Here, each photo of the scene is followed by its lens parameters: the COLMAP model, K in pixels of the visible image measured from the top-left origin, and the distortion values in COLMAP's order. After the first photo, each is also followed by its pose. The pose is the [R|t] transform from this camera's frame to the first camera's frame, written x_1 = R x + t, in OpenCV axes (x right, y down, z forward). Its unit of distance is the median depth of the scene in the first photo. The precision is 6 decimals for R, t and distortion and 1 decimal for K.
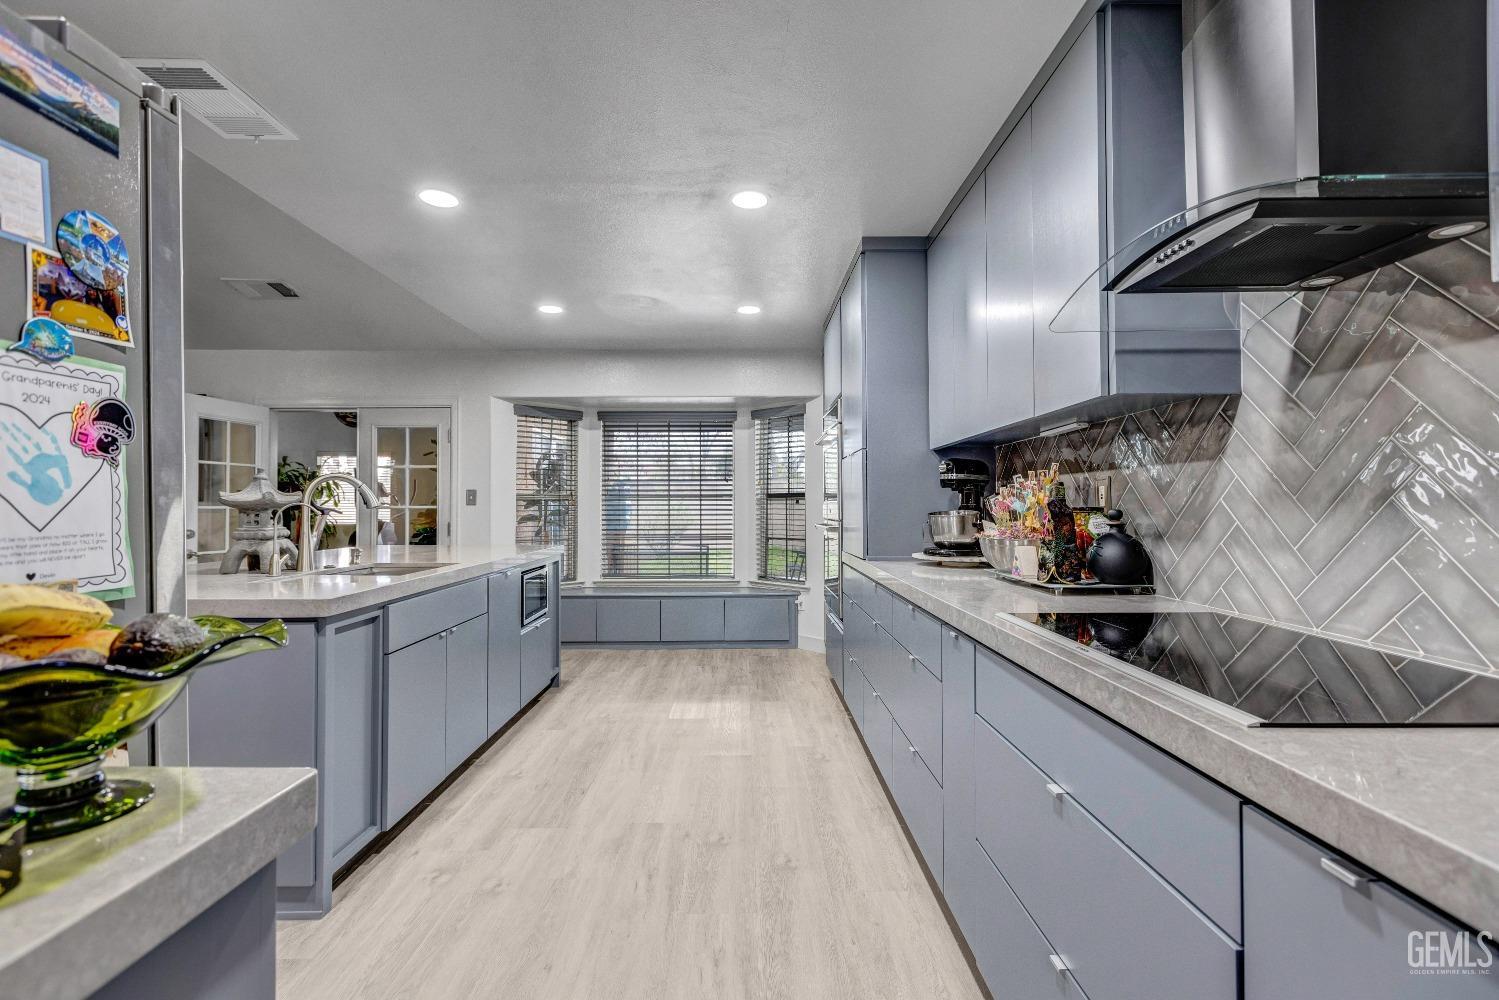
lens RADIAL K [[665.4, 0, 748.3], [0, 665.4, 499.4], [0, 0, 1]] dist [0.004735, -0.001943]
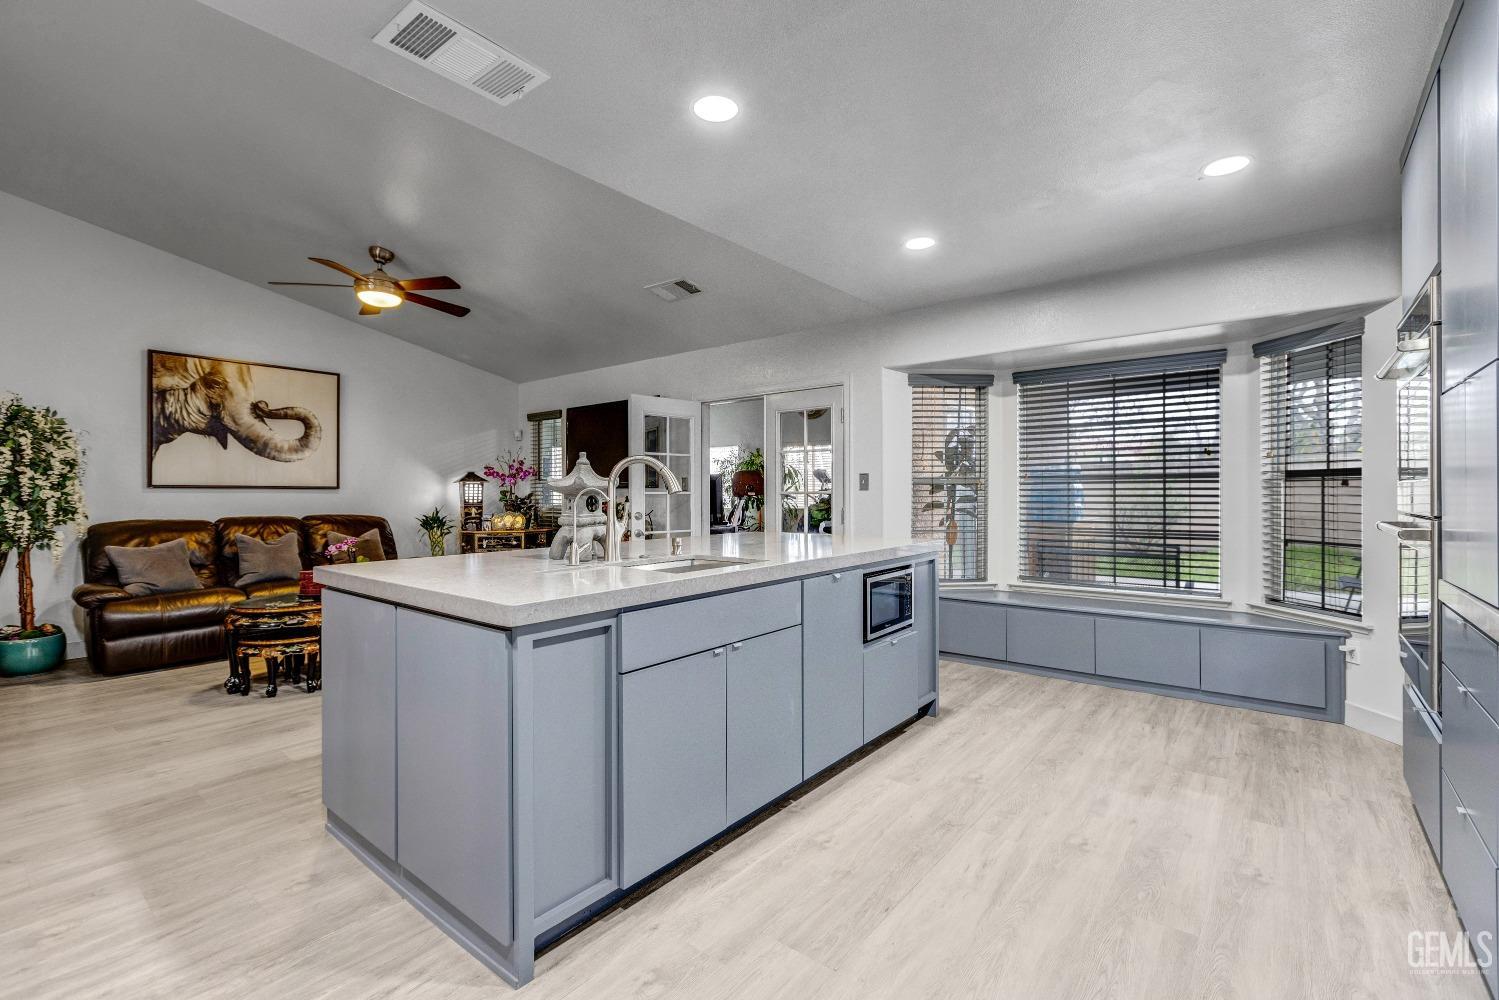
lens RADIAL K [[665.4, 0, 752.5], [0, 665.4, 494.8], [0, 0, 1]] dist [0.004735, -0.001943]
pose [[0.776537, 0.001294, -0.630070, 0.044873], [0.008479, 0.999886, 0.012504, 0.002582], [0.630014, -0.015052, 0.776438, 0.227342]]
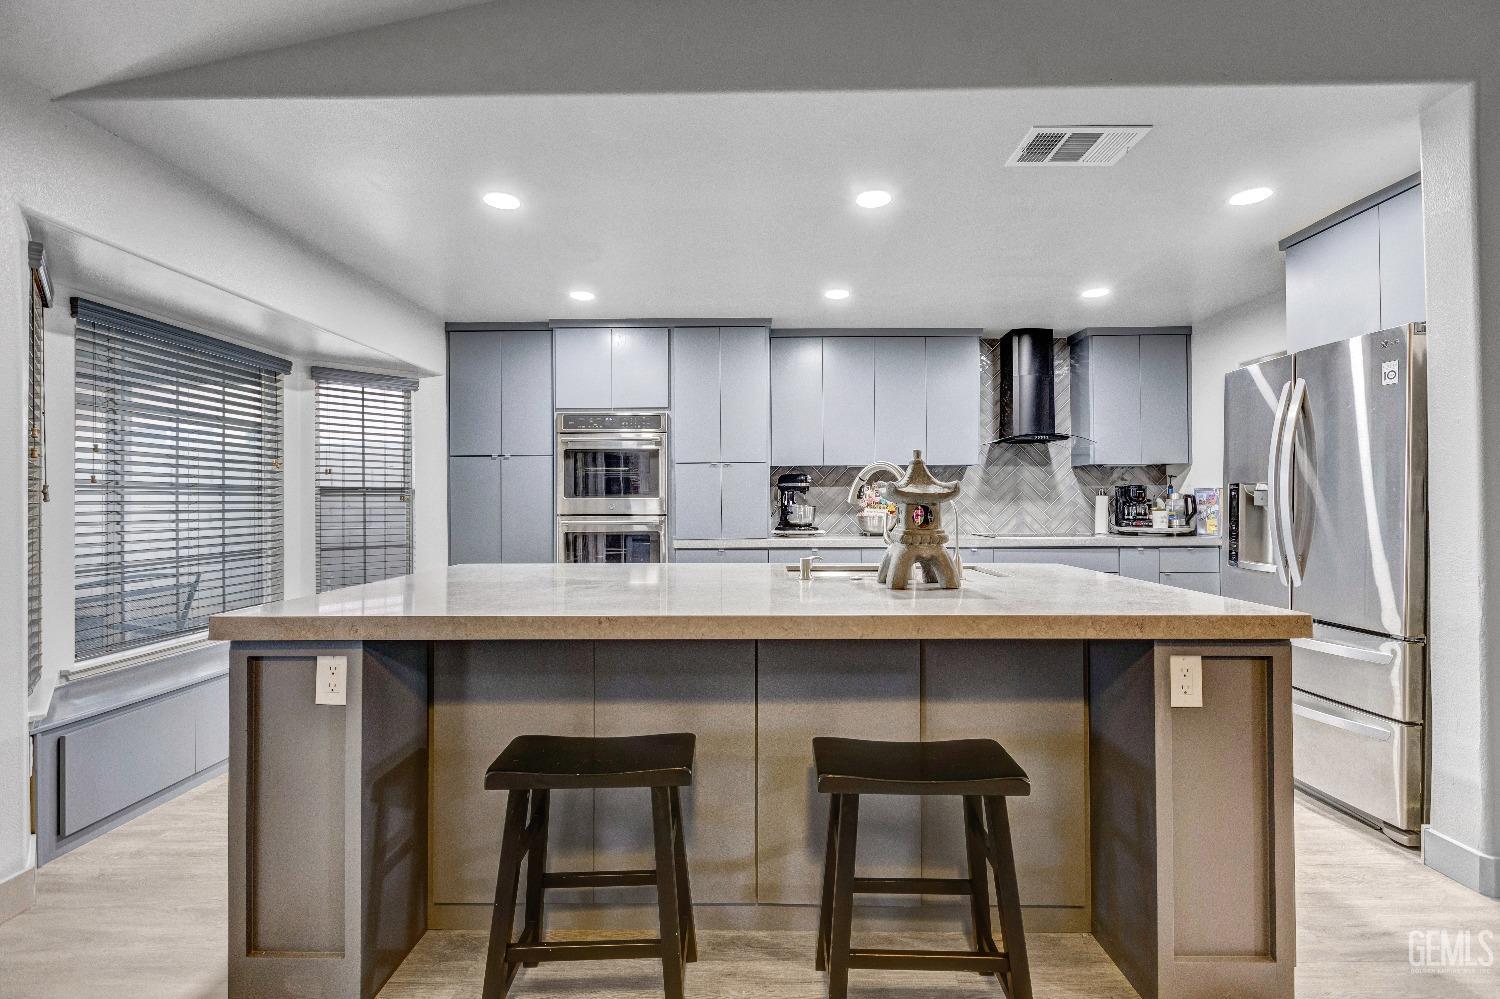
lens RADIAL K [[665.9, 0, 750.9], [0, 665.9, 494.8], [0, 0, 1]] dist [0.004735, -0.001943]
pose [[0.015506, 0.012070, 0.999807, -0.853892], [-0.005092, 0.999915, -0.011992, 0.007944], [-0.999867, -0.004905, 0.015566, 0.673428]]
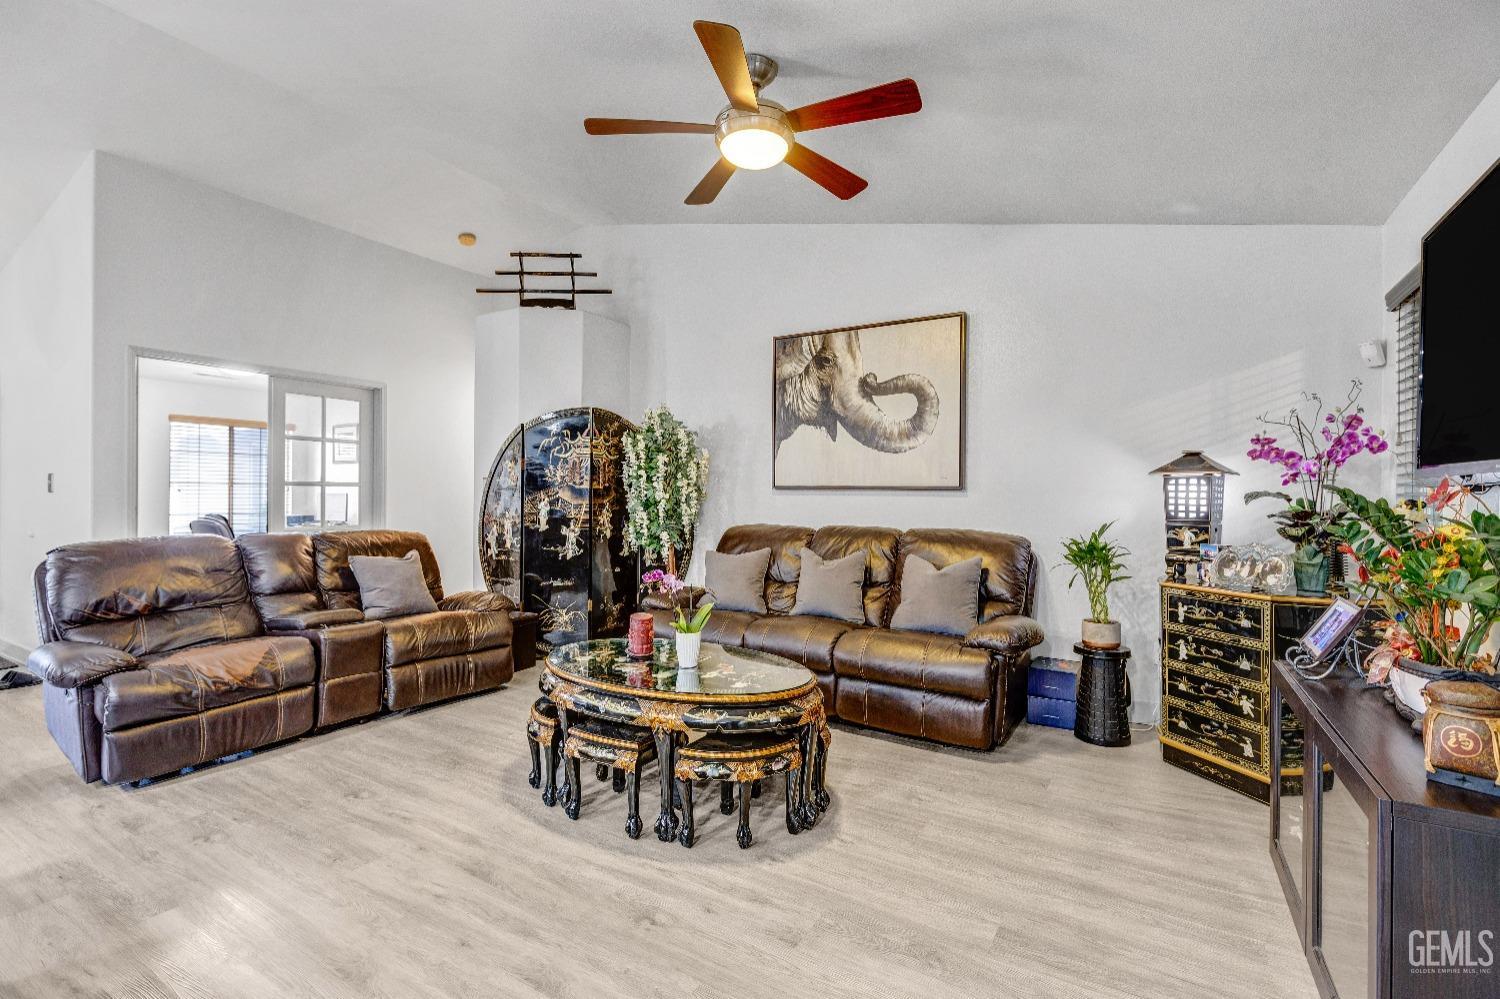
lens RADIAL K [[665.9, 0, 749.8], [0, 665.9, 501.2], [0, 0, 1]] dist [0.004735, -0.001943]
pose [[-0.525041, 0.009384, -0.851025, -0.544419], [0.007322, 0.999952, 0.006509, 0.008324], [0.851045, -0.002814, -0.525085, 0.952265]]
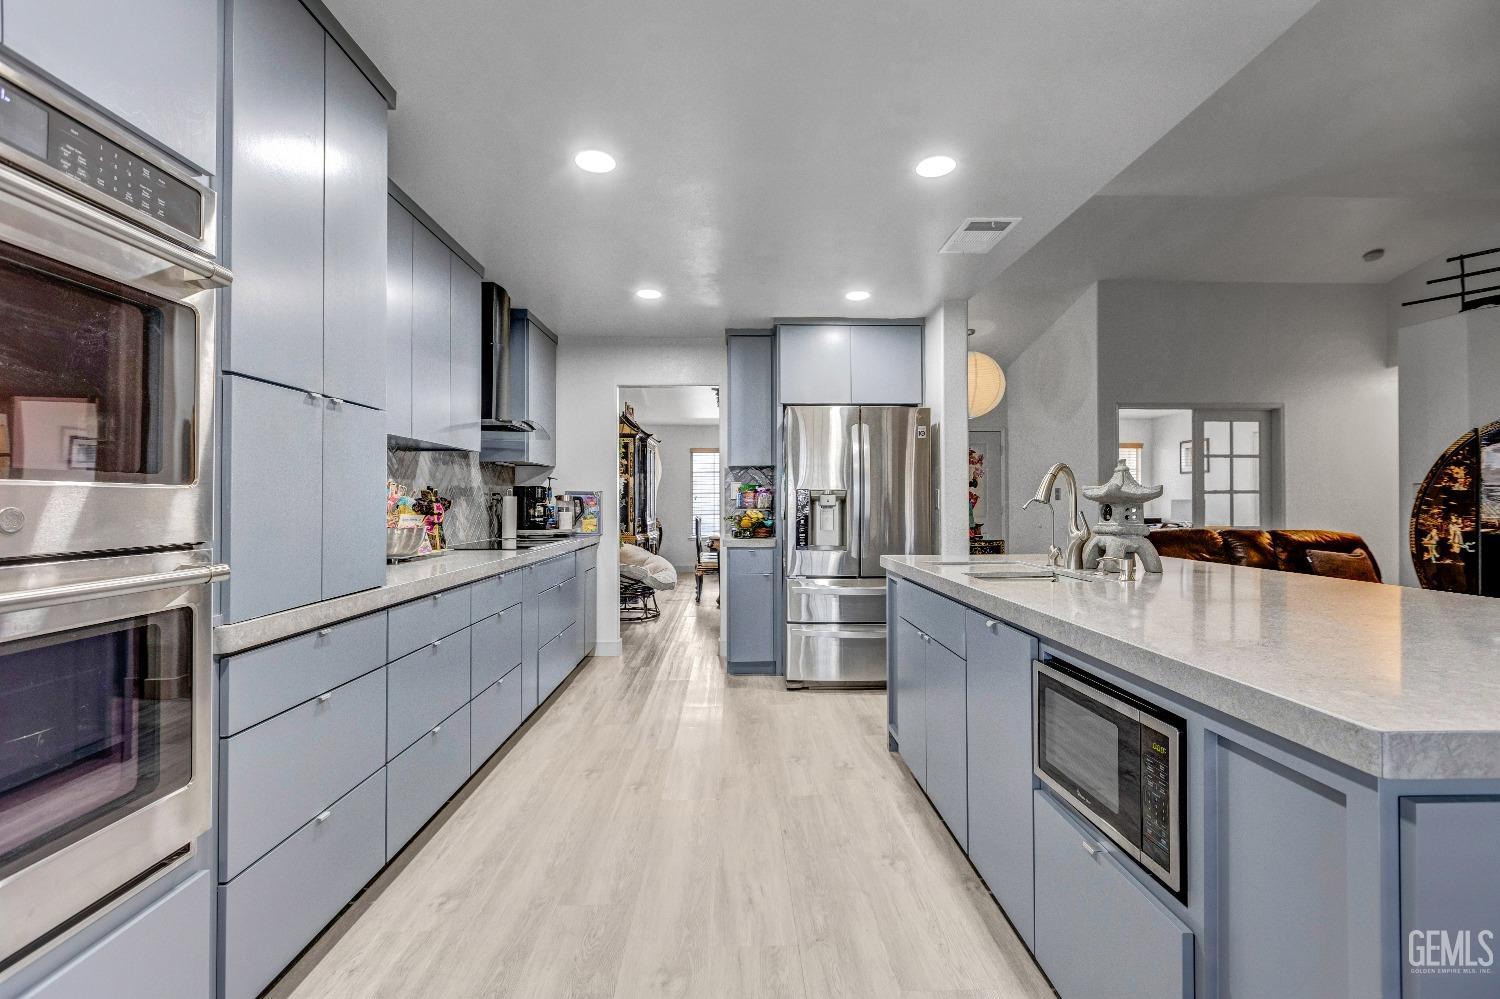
lens RADIAL K [[665.9, 0, 763.5], [0, 665.9, 497.0], [0, 0, 1]] dist [0.004735, -0.001943]
pose [[-0.999214, 0.001970, -0.039584, -0.107721], [0.002570, 0.999882, -0.015123, 0.010288], [0.039550, -0.015213, -0.999102, 1.091671]]
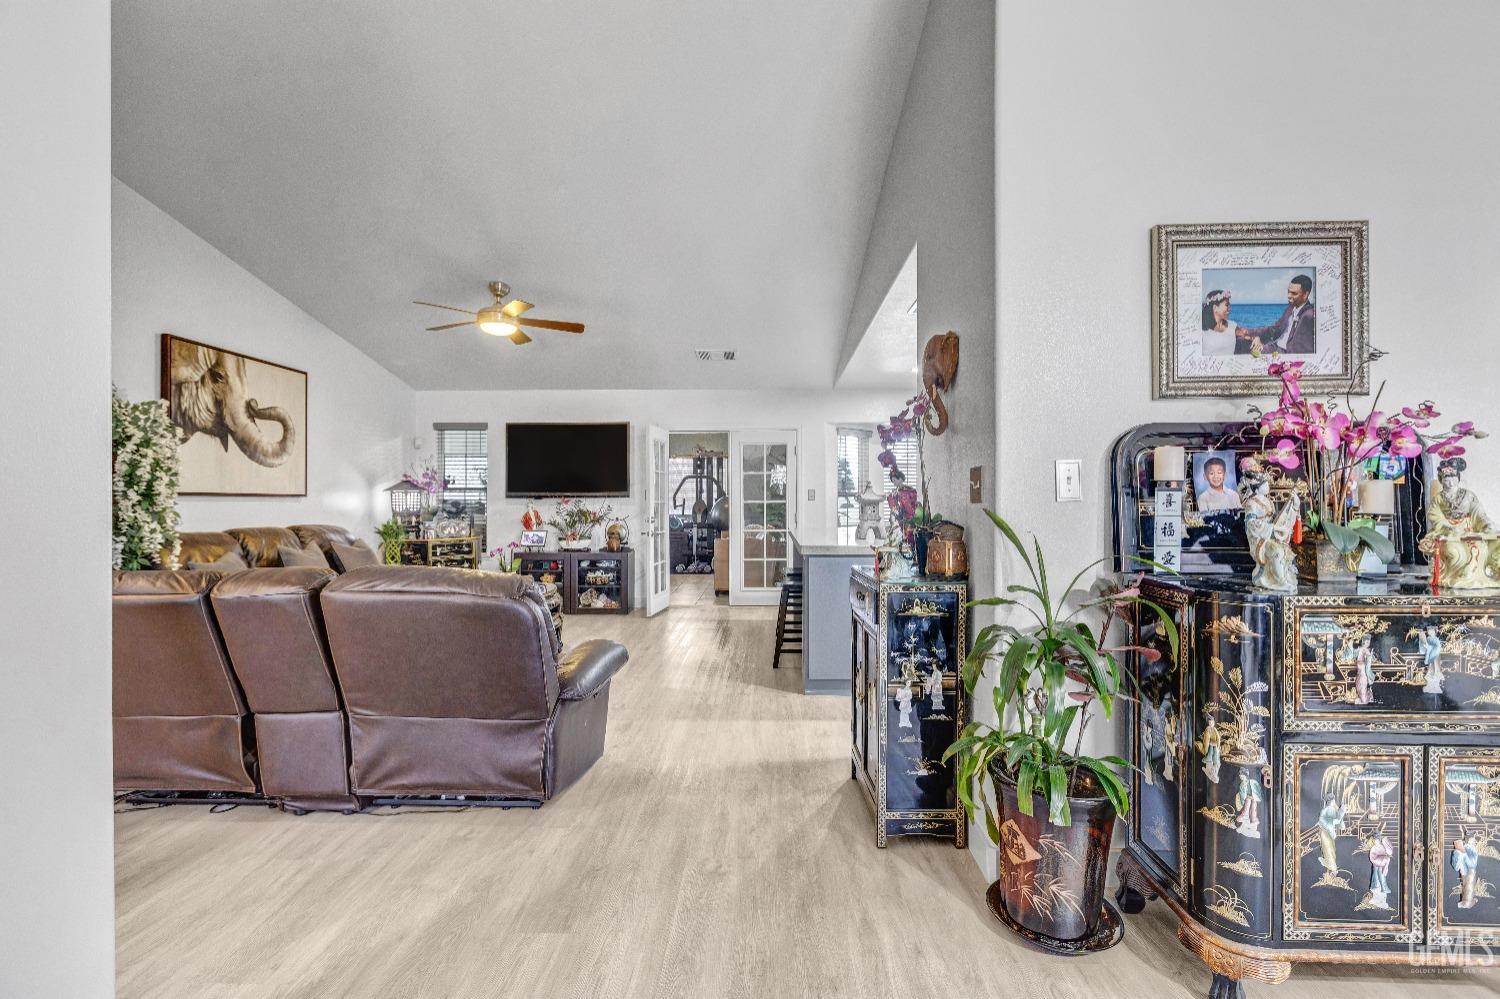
lens RADIAL K [[665.9, 0, 748.6], [0, 665.9, 498.0], [0, 0, 1]] dist [0.004735, -0.001943]
pose [[0.999340, 0.001653, -0.036282, -0.564104], [-0.001380, 0.999971, 0.007529, -0.007637], [0.036293, -0.007474, 0.999313, -0.457151]]
